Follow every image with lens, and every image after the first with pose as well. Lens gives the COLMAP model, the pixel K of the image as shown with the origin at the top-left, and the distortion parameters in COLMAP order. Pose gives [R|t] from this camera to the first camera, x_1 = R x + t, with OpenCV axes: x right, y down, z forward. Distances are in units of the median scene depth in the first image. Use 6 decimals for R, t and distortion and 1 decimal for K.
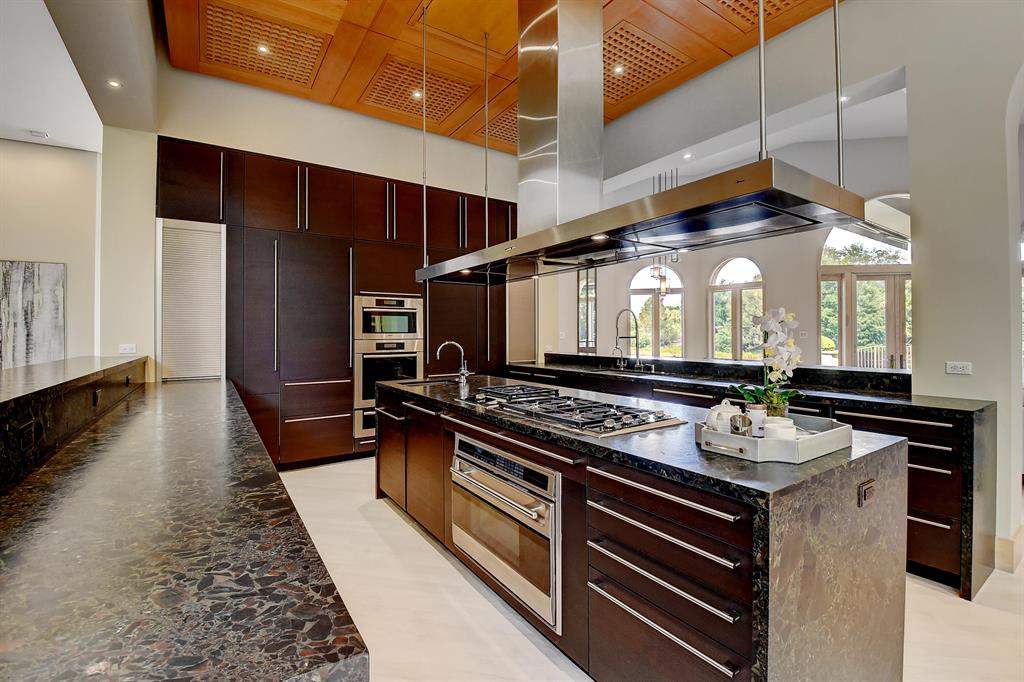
lens RADIAL K [[450.6, 0, 516.7], [0, 450.6, 339.2], [0, 0, 1]] dist [-0.022890, -0.002048]
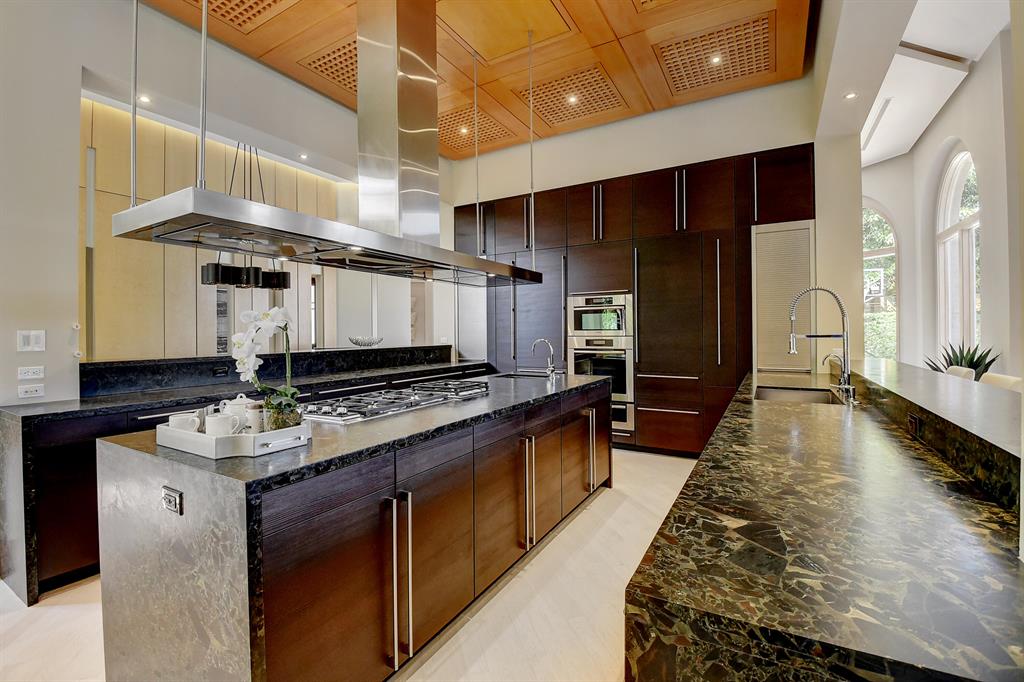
lens RADIAL K [[450.6, 0, 517.0], [0, 450.6, 333.3], [0, 0, 1]] dist [-0.022890, -0.002048]
pose [[0.445163, 0.002363, -0.895447, 0.554697], [-0.005713, 0.999984, -0.000202, -0.004741], [0.895432, 0.005206, 0.445169, 0.362694]]
